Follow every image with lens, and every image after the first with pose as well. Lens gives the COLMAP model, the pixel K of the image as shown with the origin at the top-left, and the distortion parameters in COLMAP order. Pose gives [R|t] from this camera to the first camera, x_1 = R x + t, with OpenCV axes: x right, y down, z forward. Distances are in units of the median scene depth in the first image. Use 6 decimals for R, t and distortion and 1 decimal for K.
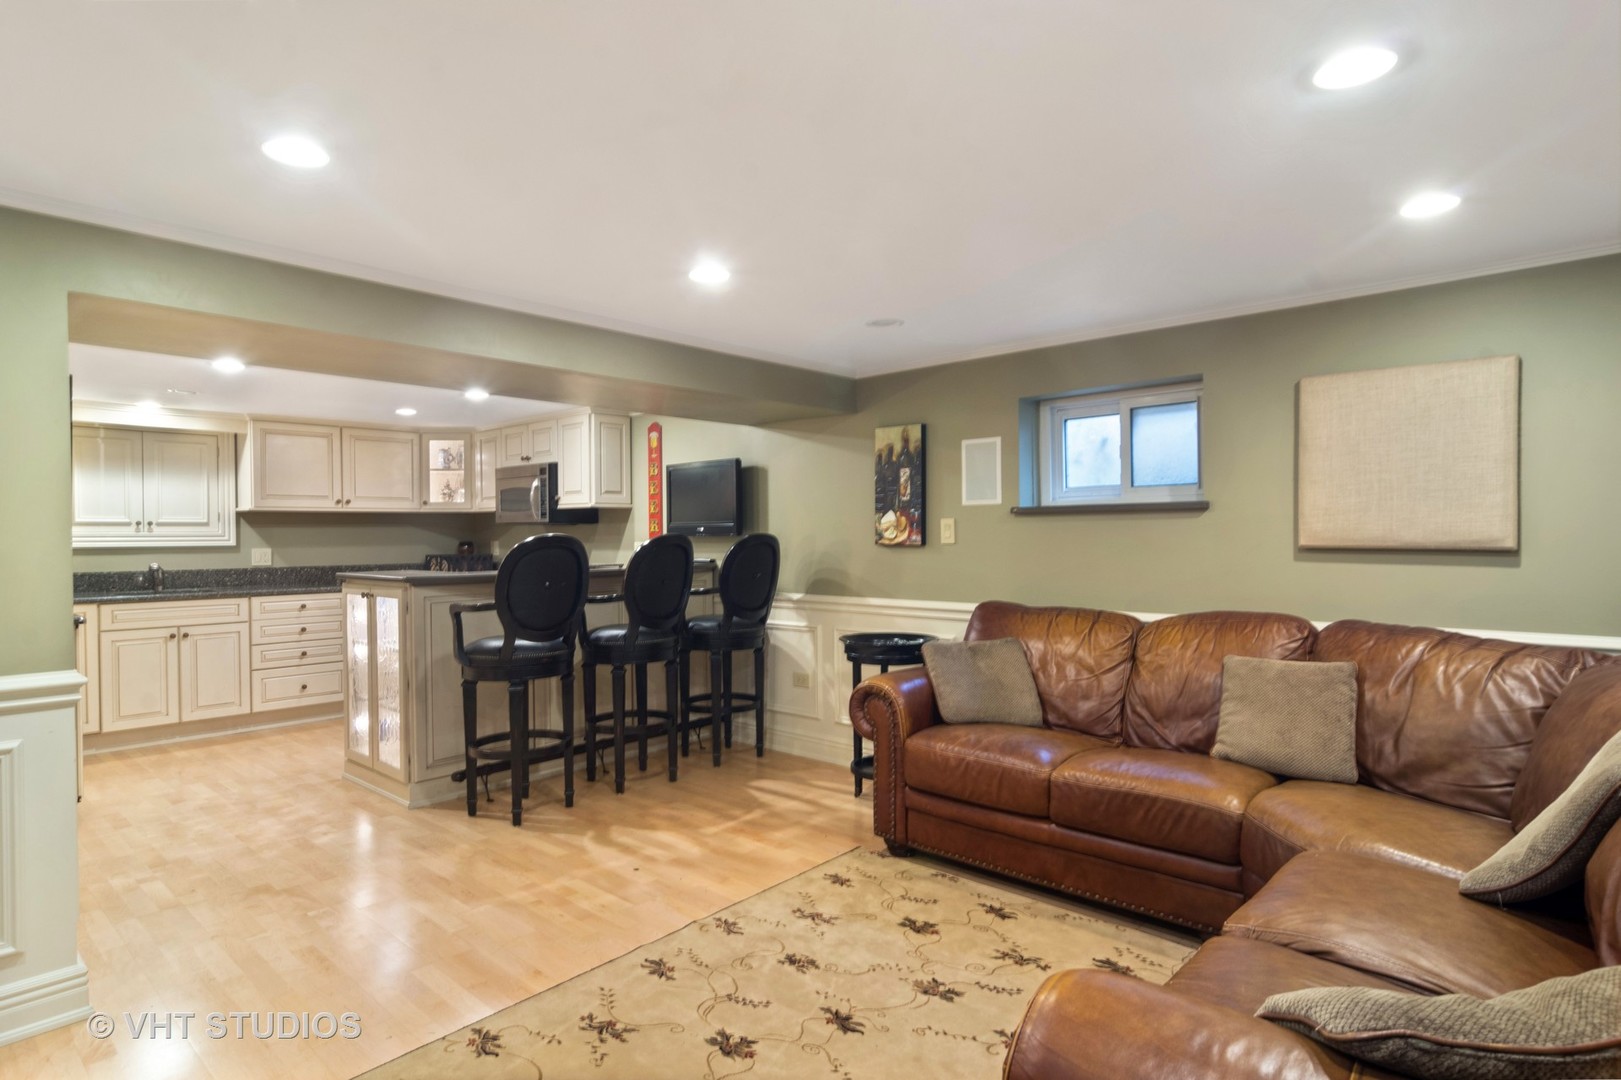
lens RADIAL K [[883.9, 0, 821.5], [0, 883.9, 540.0], [0, 0, 1]] dist [0.002699, 0.000003]
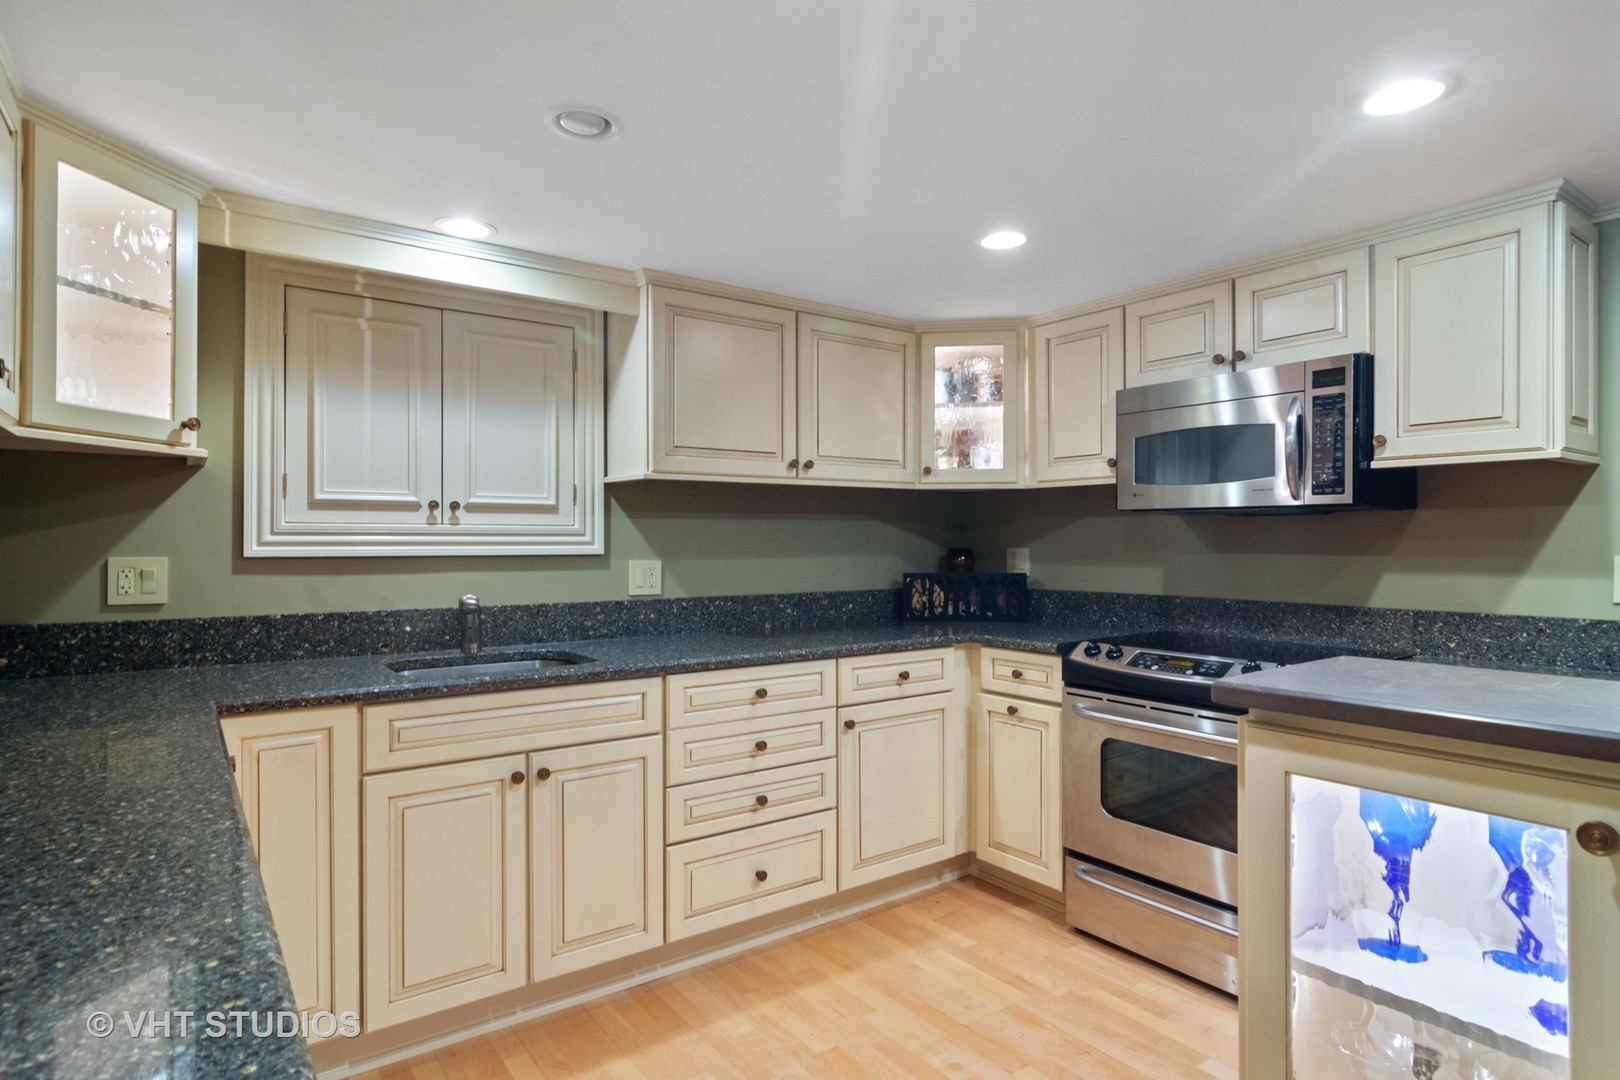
lens RADIAL K [[883.4, 0, 813.2], [0, 883.4, 537.1], [0, 0, 1]] dist [0.002699, 0.000003]
pose [[0.980476, 0.005812, -0.196550, -0.465698], [-0.007745, 0.999929, -0.009066, 0.000747], [0.196484, 0.010411, 0.980452, 0.561337]]
